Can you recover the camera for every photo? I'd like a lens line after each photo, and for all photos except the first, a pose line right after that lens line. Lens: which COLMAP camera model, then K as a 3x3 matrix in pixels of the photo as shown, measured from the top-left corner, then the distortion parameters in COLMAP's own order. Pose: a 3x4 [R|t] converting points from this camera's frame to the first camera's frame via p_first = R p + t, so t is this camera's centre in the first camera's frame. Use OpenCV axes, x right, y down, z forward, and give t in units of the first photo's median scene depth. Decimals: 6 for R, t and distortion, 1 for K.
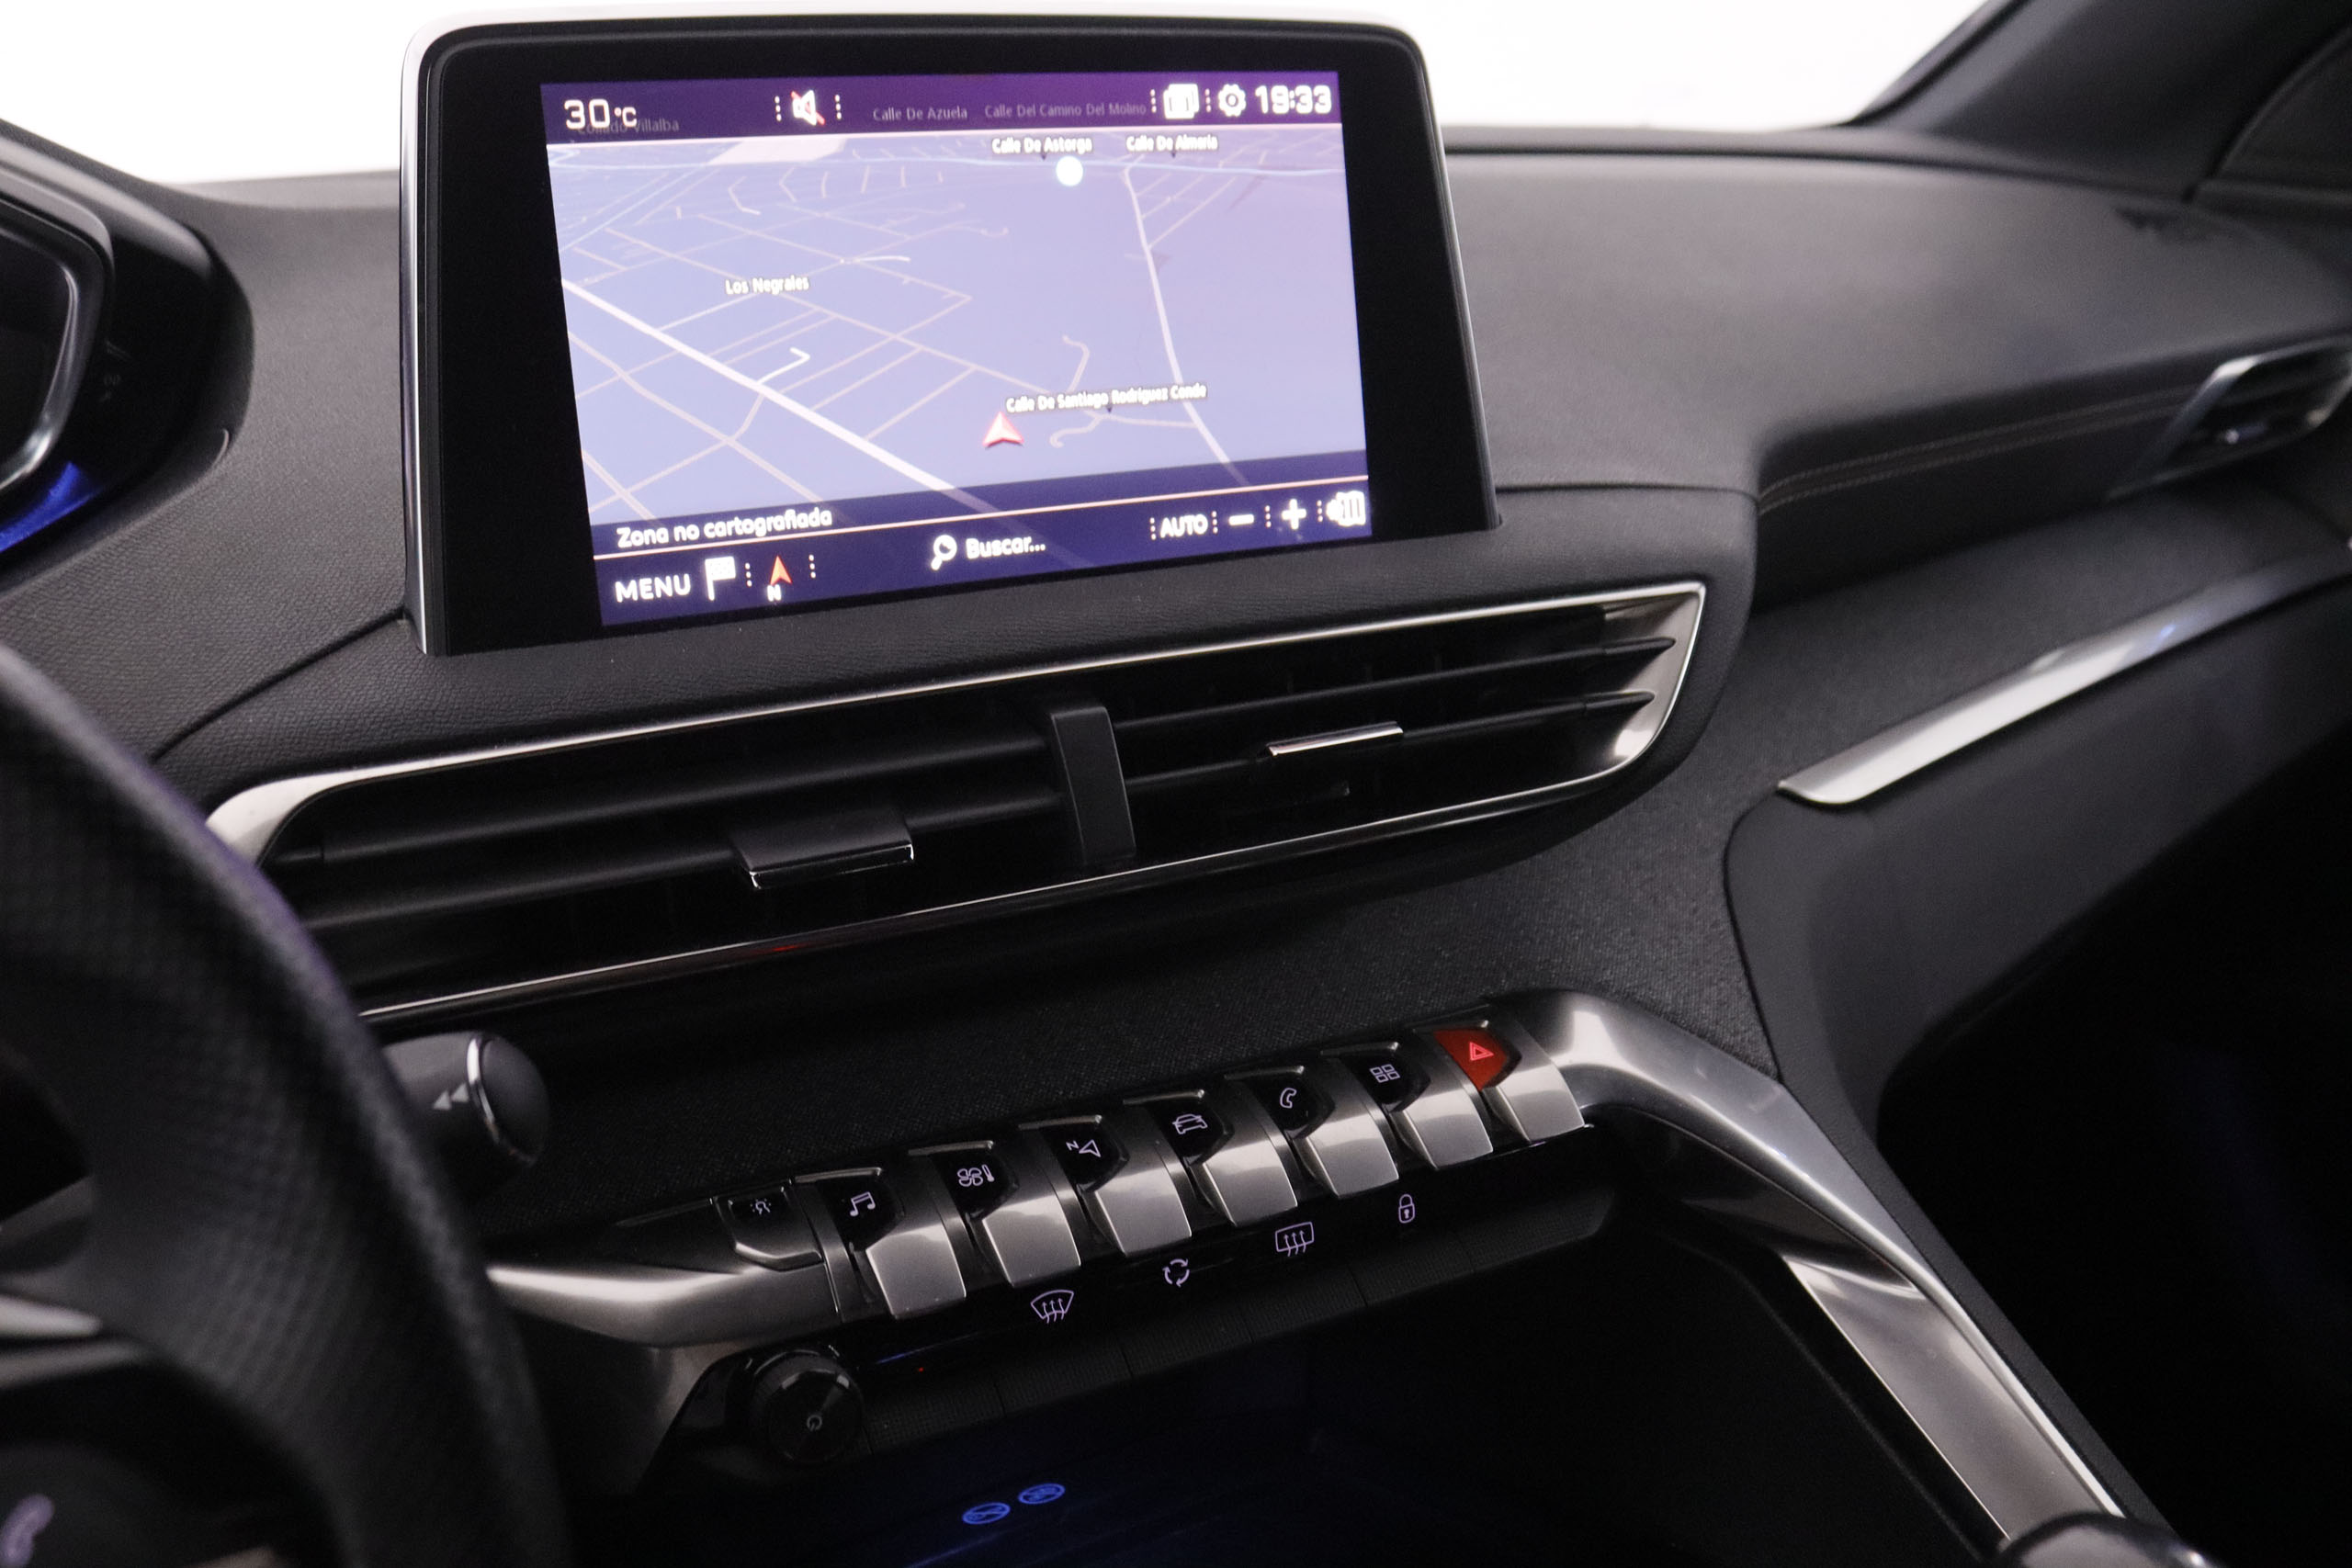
lens RADIAL K [[2109.1, 0, 1215.7], [0, 2109.1, 780.2], [0, 0, 1]] dist [-0.158730, 0.091269]
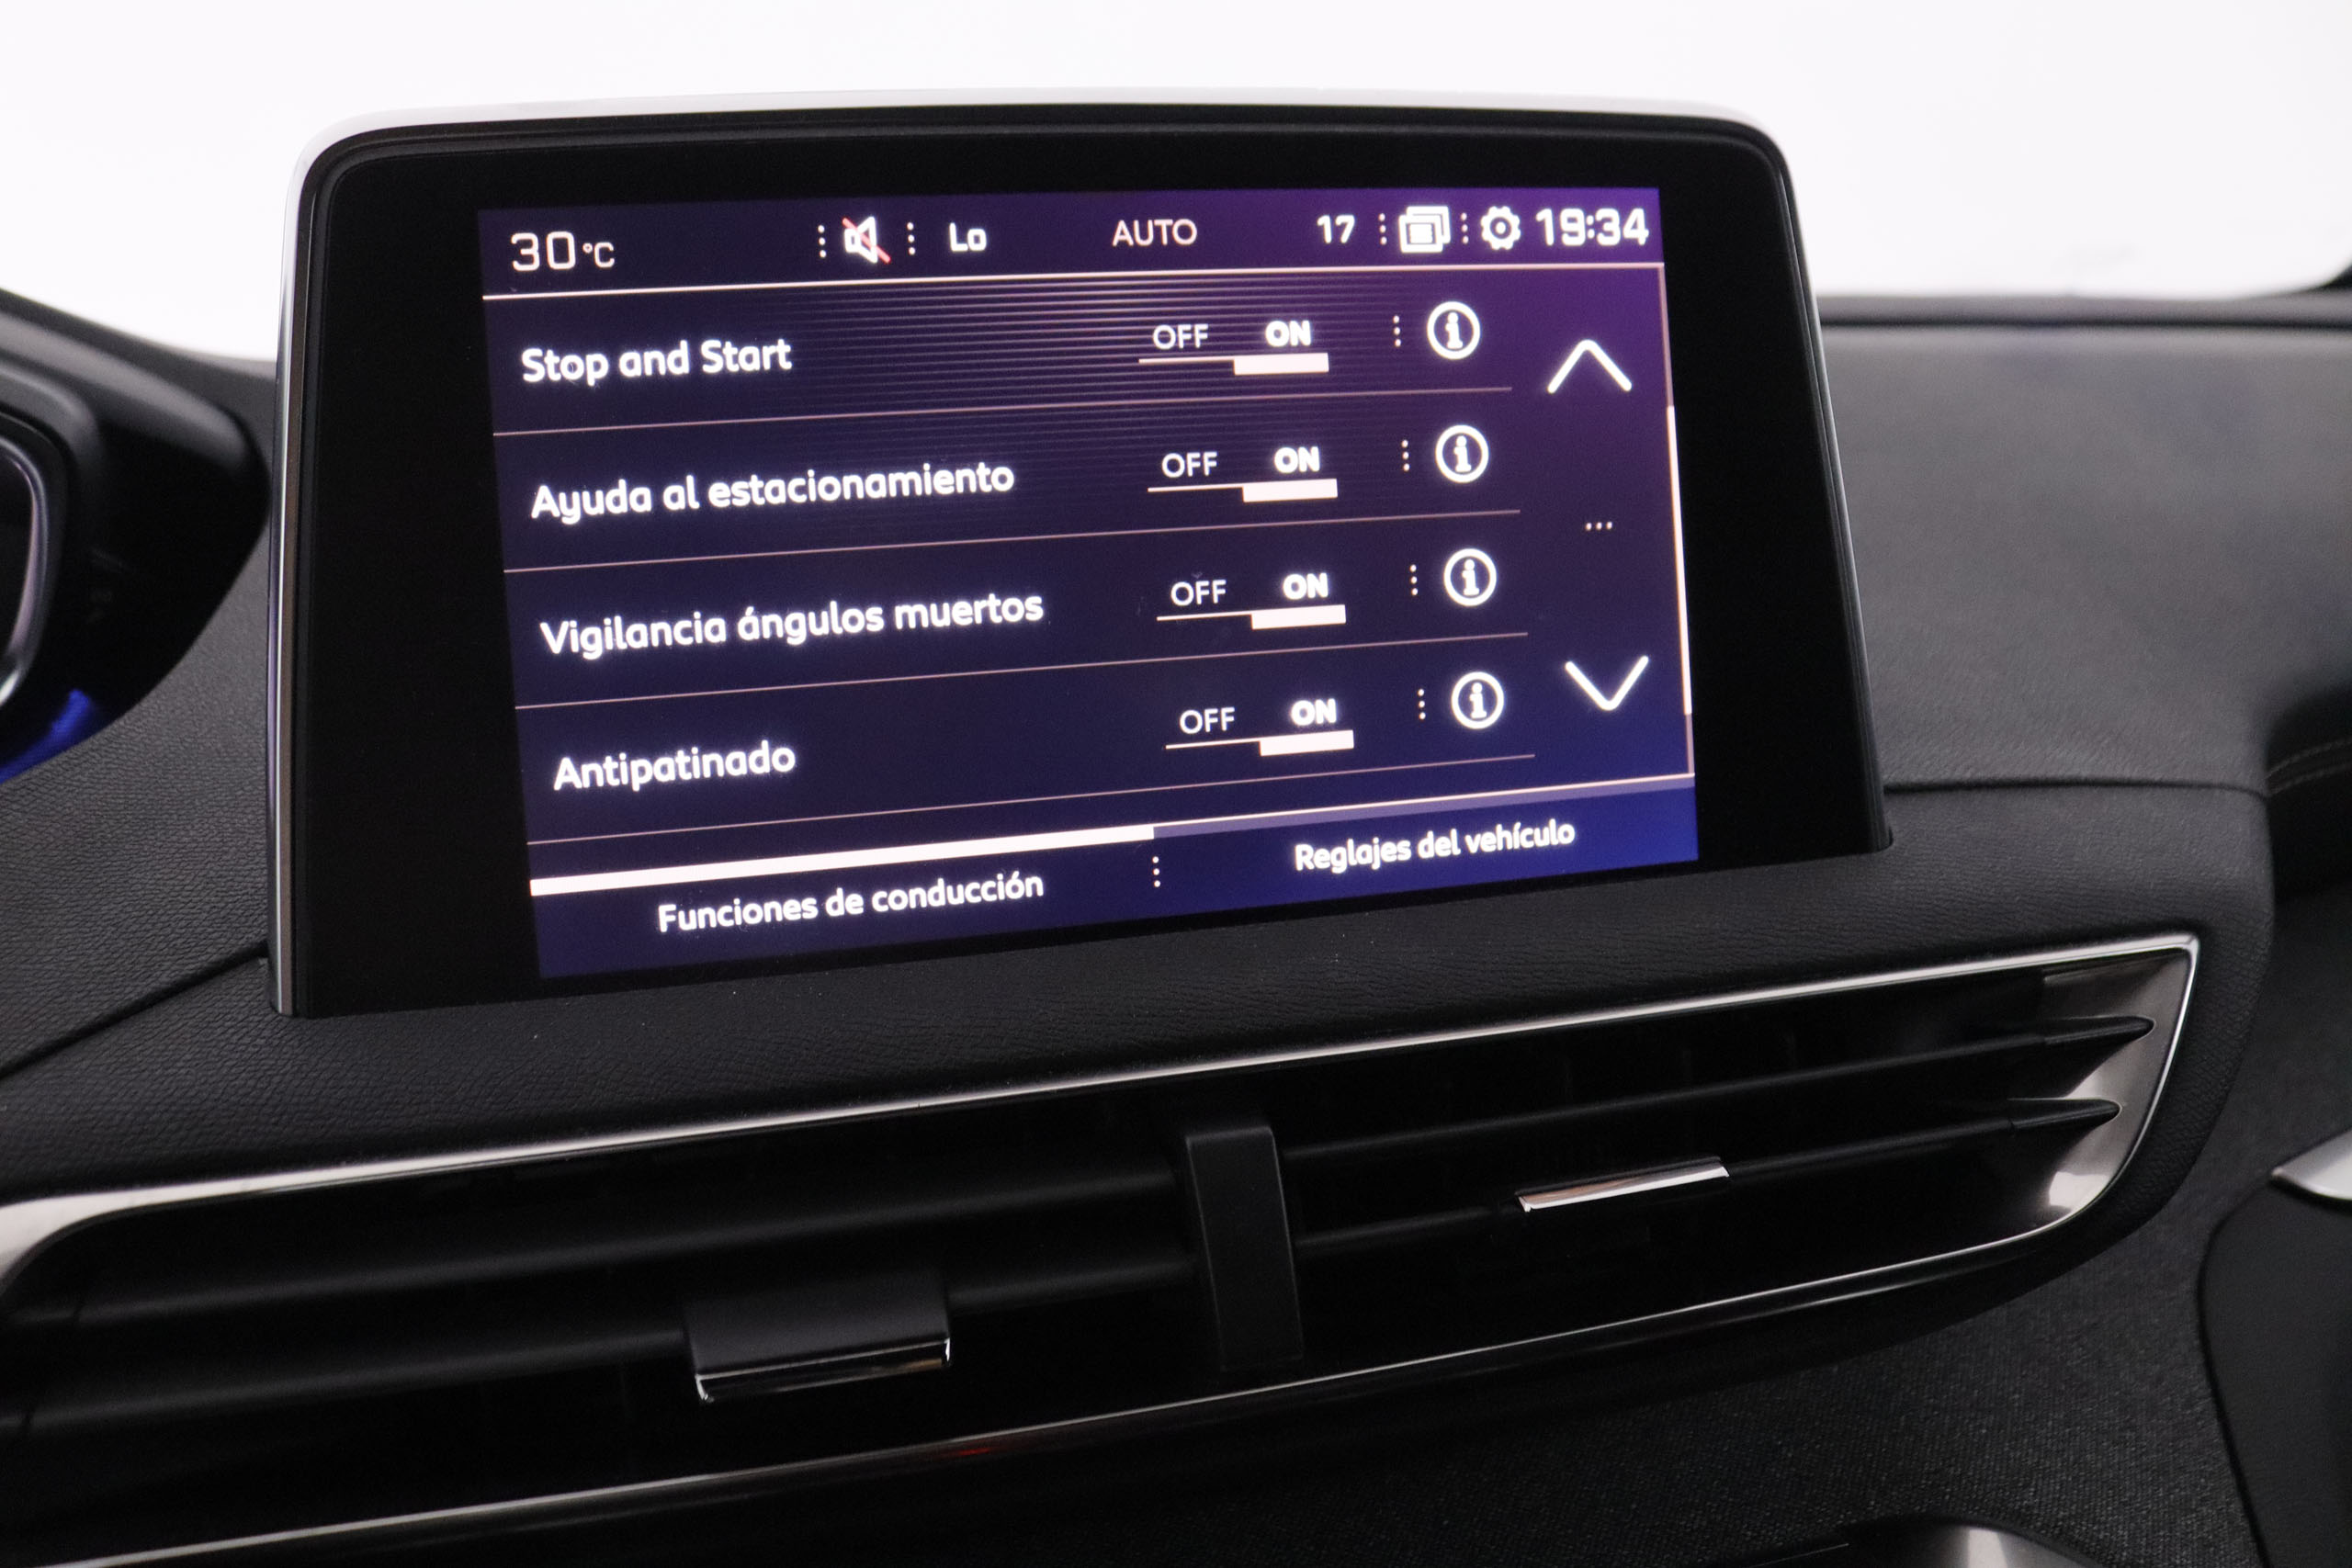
lens RADIAL K [[2070.9, 0, 1175.8], [0, 2070.9, 776.2], [0, 0, 1]] dist [-0.169342, 0.135191]
pose [[0.978641, 0.029370, -0.203468, 0.042623], [-0.046414, 0.995753, -0.079508, -0.082575], [0.200269, 0.087253, 0.975848, 0.314144]]
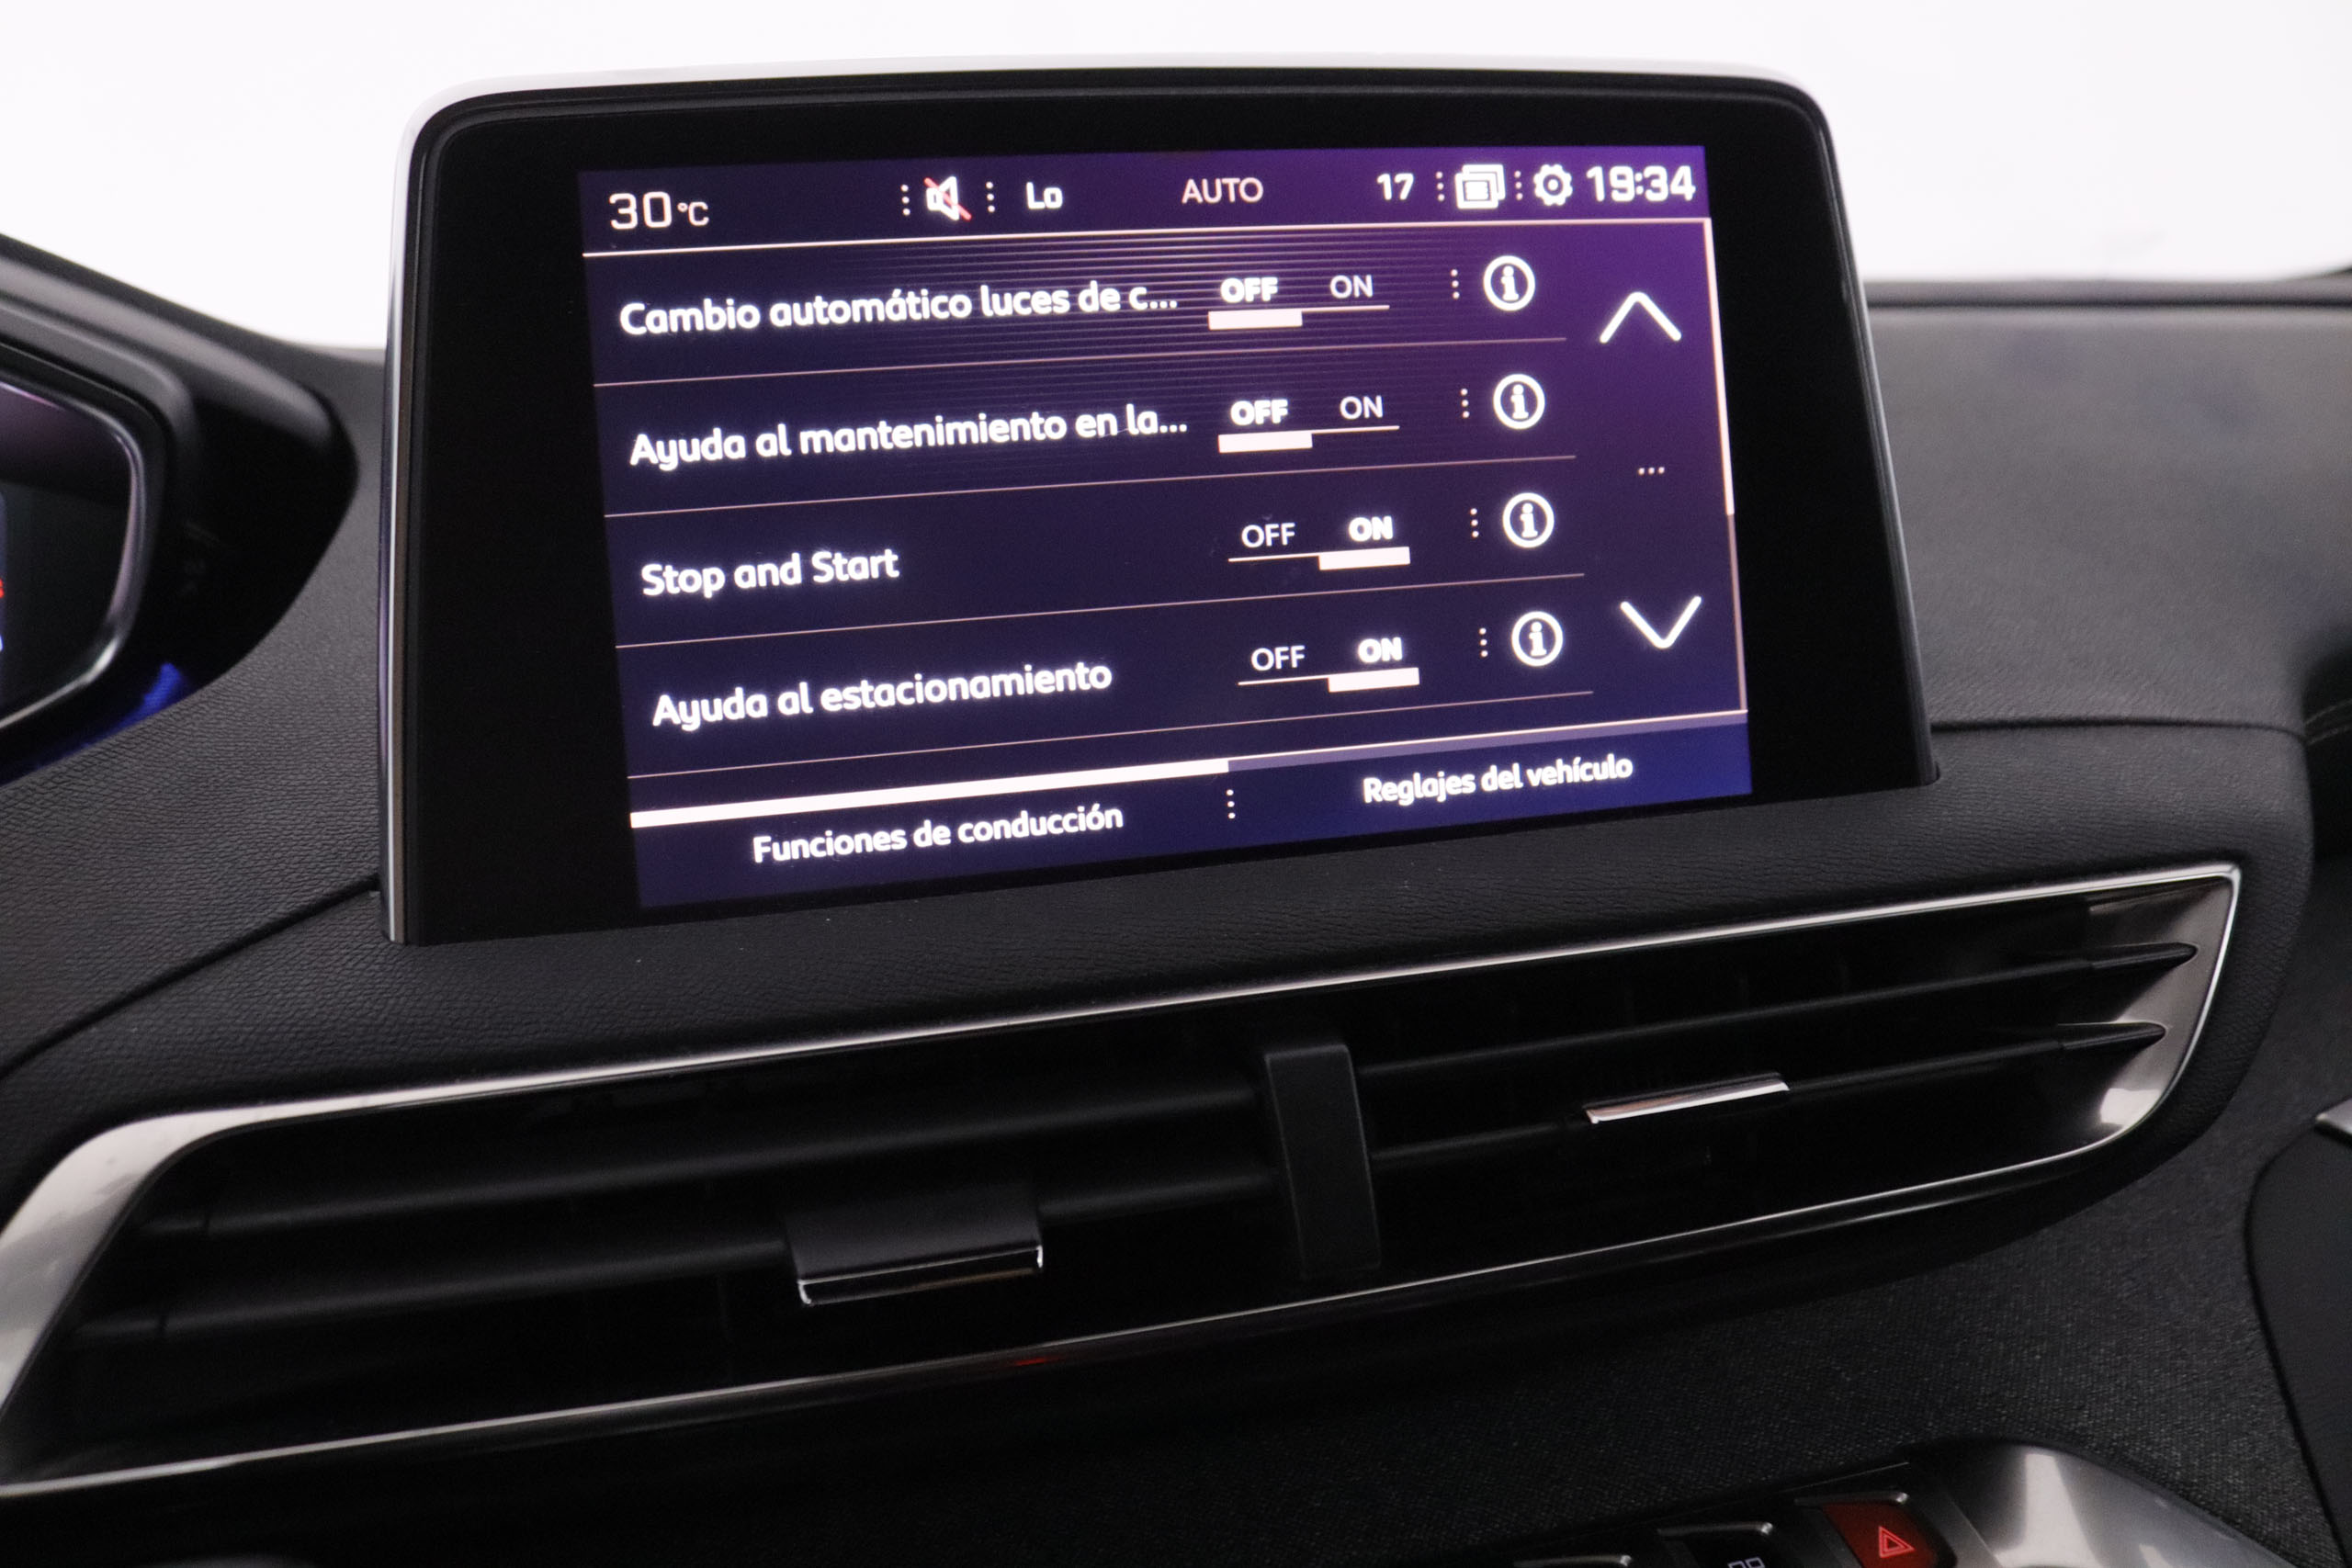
lens RADIAL K [[2070.9, 0, 1170.6], [0, 2070.9, 772.2], [0, 0, 1]] dist [-0.169342, 0.135191]
pose [[0.975452, 0.016957, -0.219560, 0.034352], [-0.037610, 0.995210, -0.090232, -0.054260], [0.216978, 0.096274, 0.971417, 0.290971]]
